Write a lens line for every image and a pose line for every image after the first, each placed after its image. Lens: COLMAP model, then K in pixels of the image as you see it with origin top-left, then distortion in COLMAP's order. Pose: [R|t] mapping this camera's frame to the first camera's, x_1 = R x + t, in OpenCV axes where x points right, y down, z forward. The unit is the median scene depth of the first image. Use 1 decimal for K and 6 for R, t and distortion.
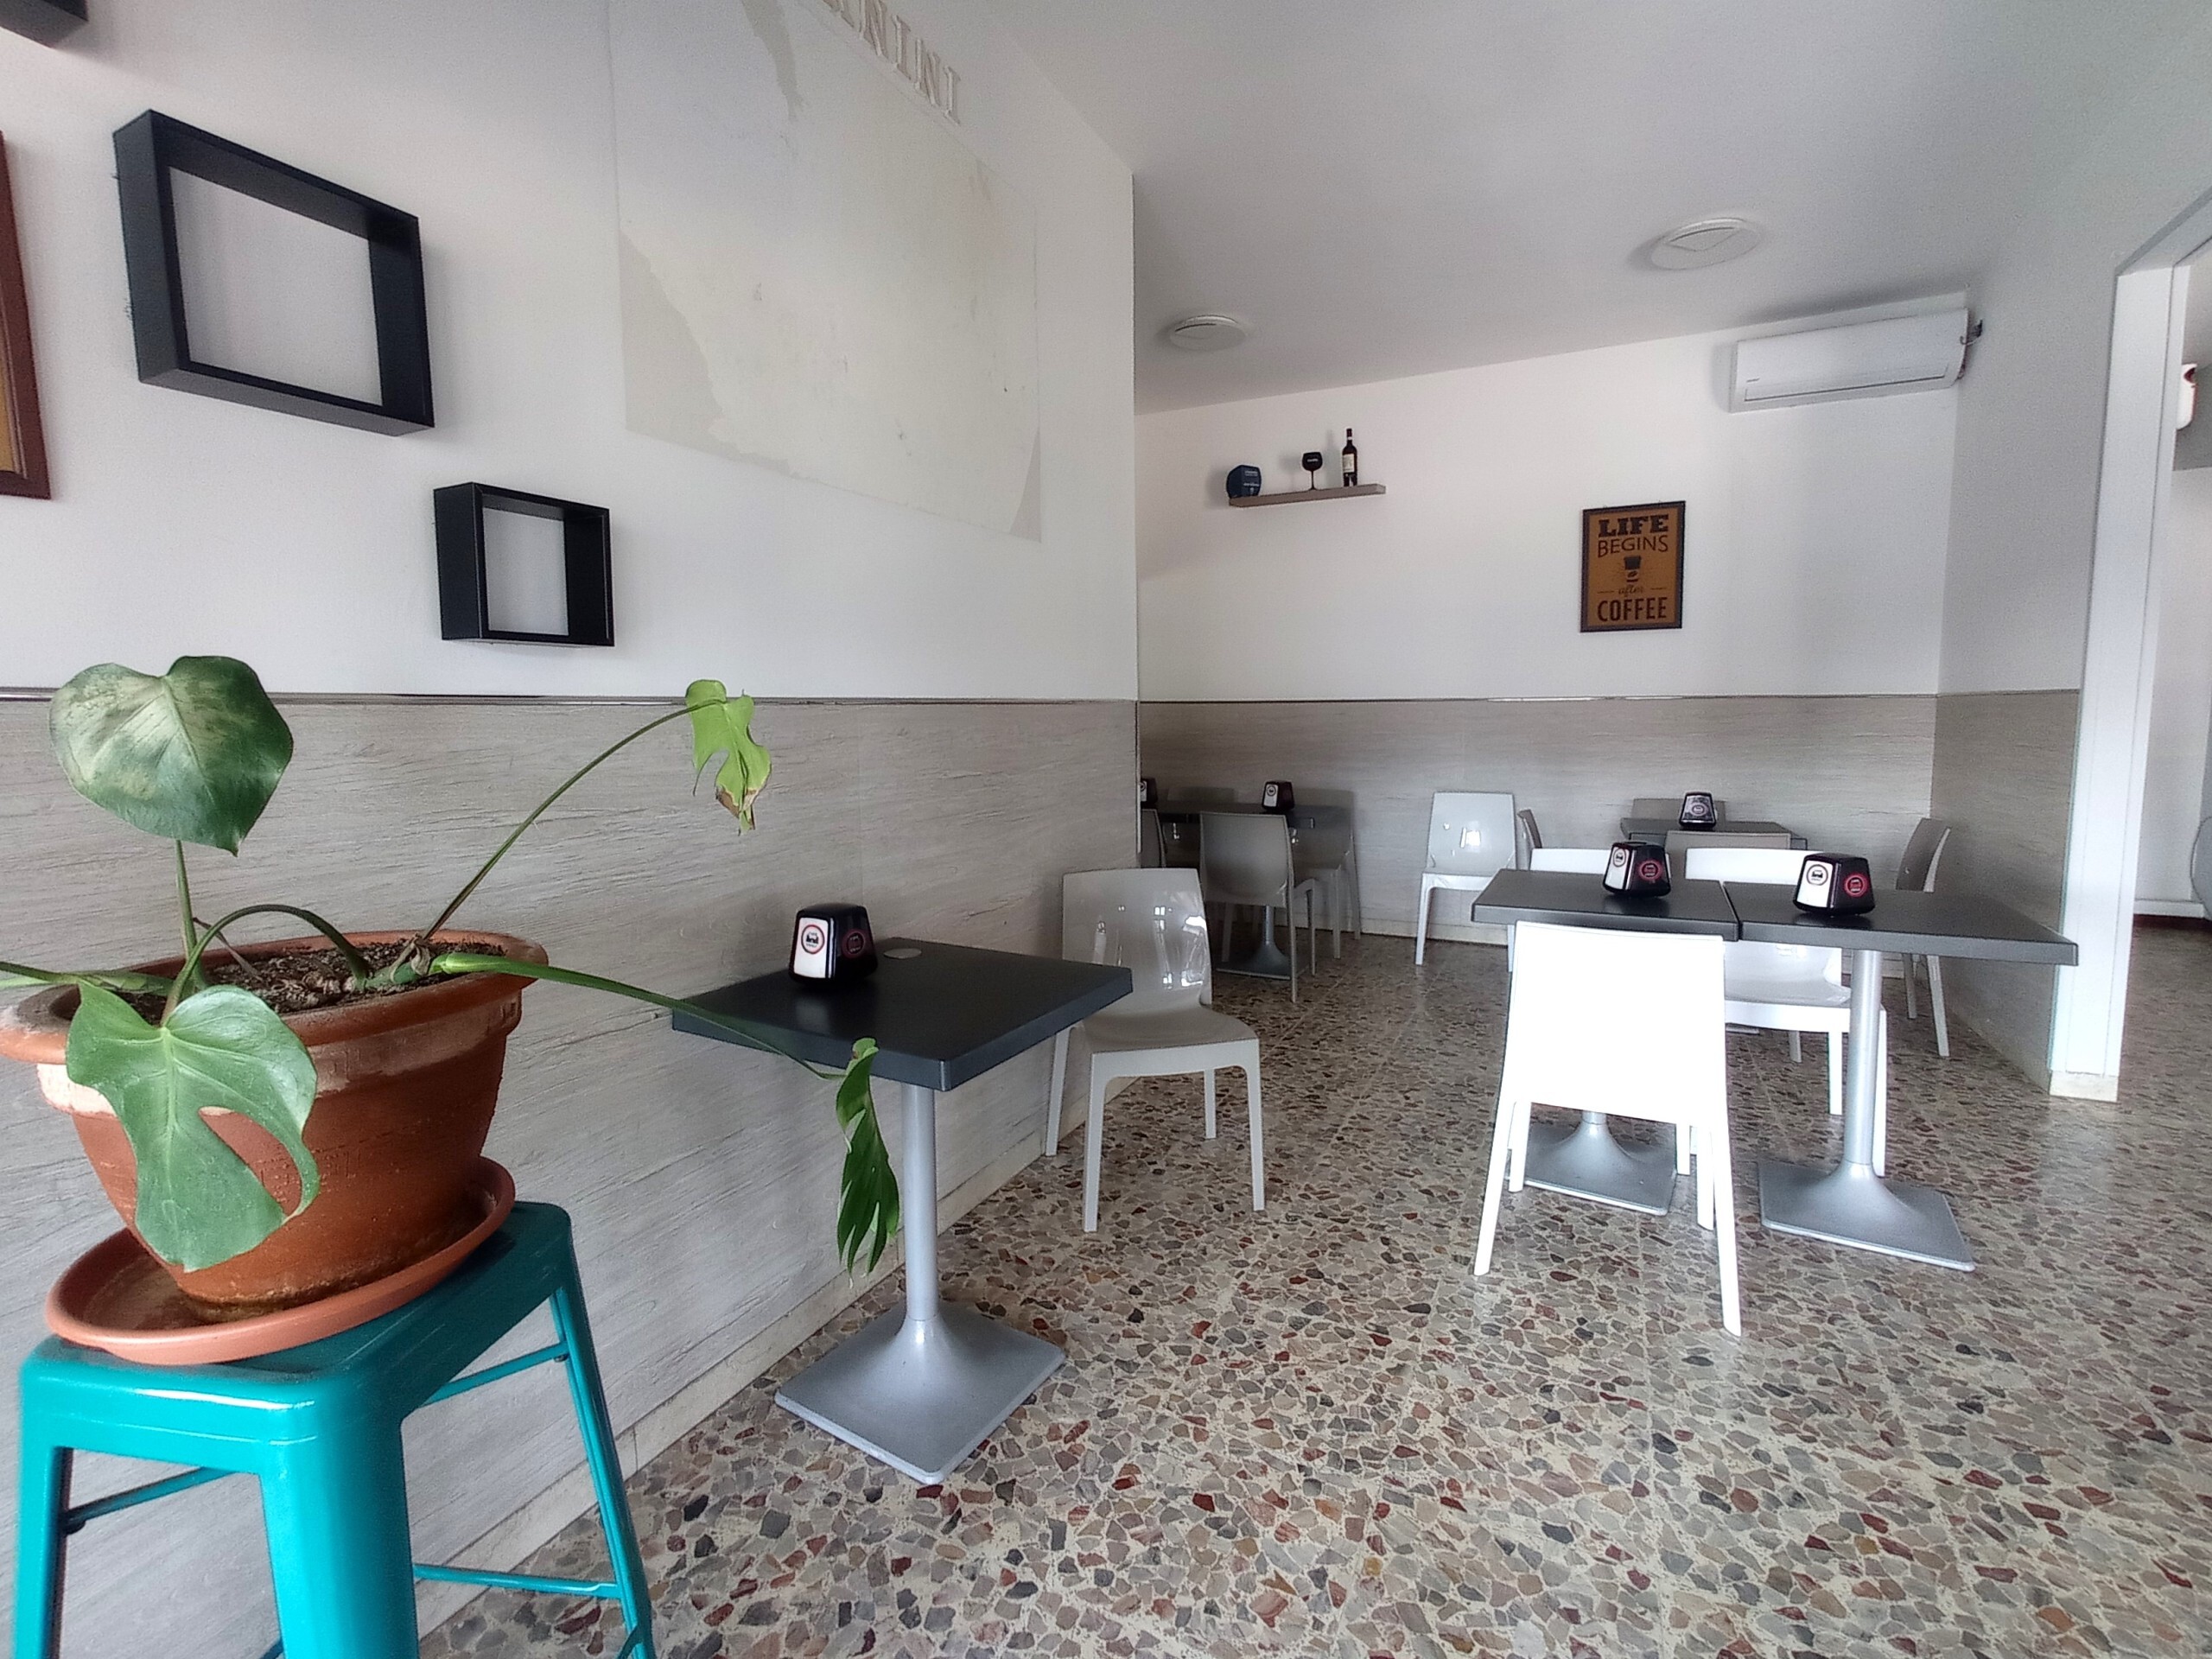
lens RADIAL K [[998.8, 0, 1108.3], [0, 998.8, 808.6], [0, 0, 1]] dist [-0.053615, 0.026142]
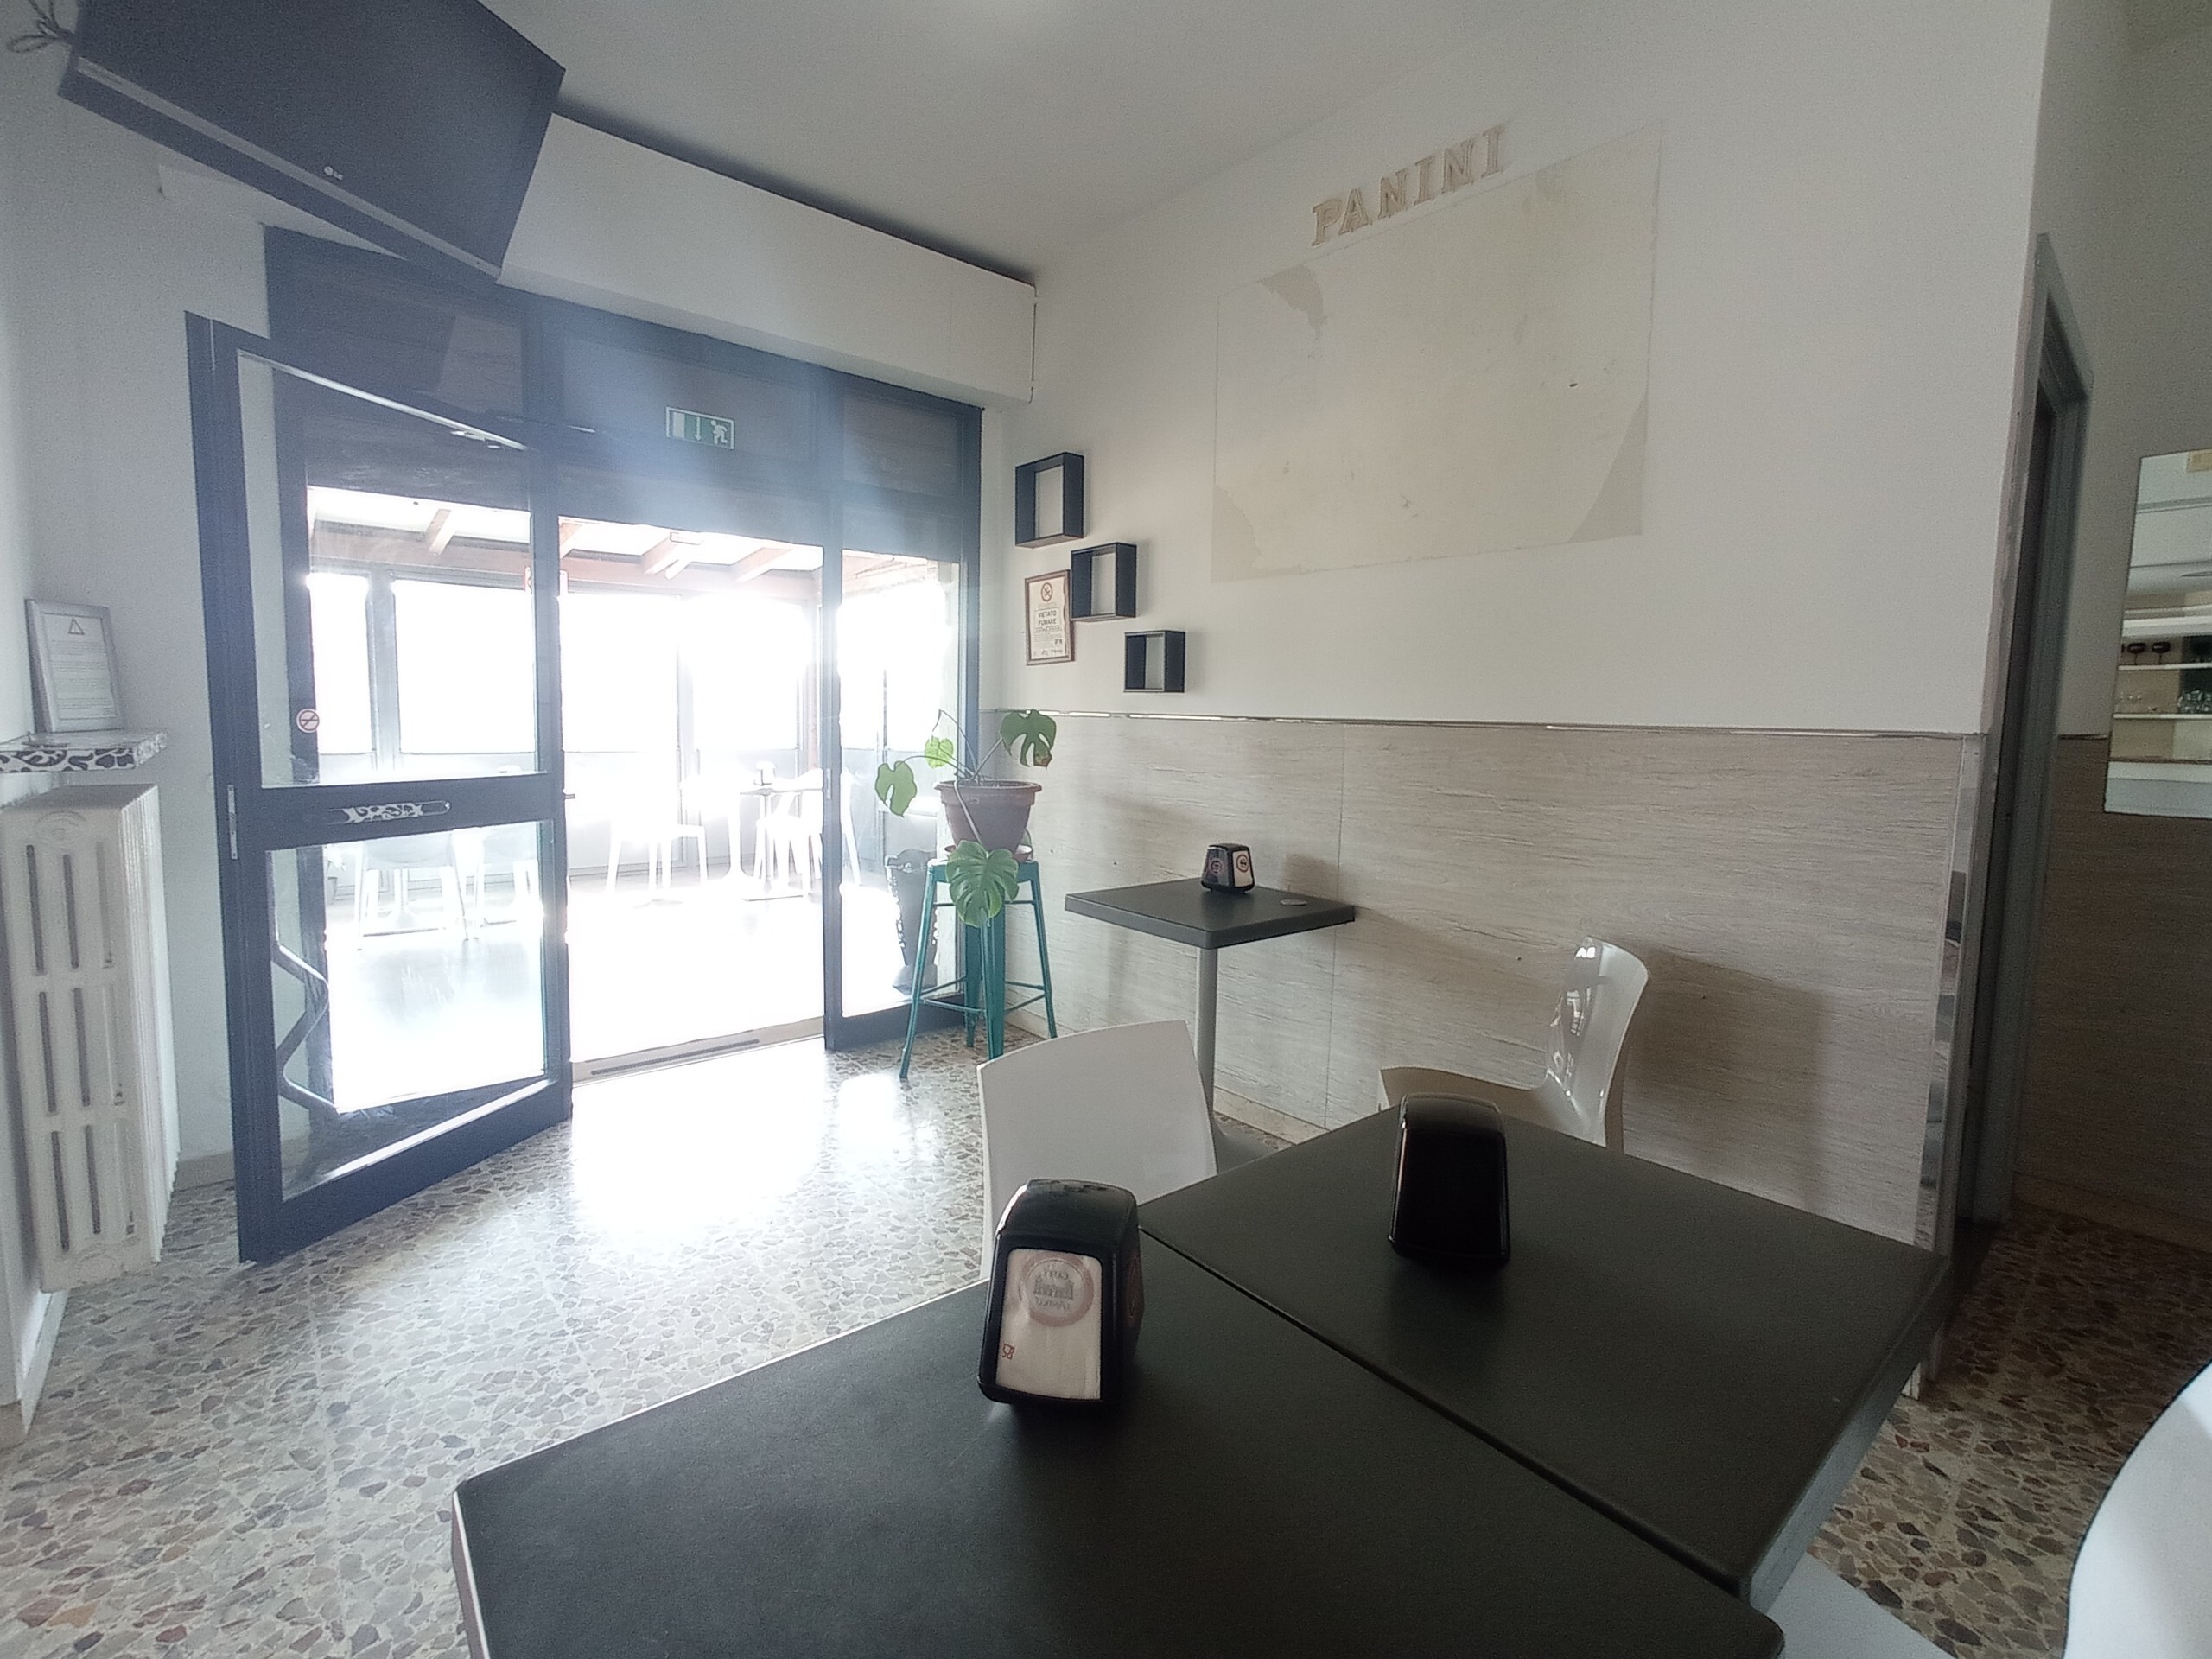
lens RADIAL K [[998.8, 0, 1108.3], [0, 998.8, 808.6], [0, 0, 1]] dist [-0.053615, 0.026142]
pose [[-0.376743, 0.088604, -0.922071, 1.073836], [-0.109326, 0.984205, 0.139244, -0.137506], [0.919844, 0.153266, -0.361105, 1.149366]]
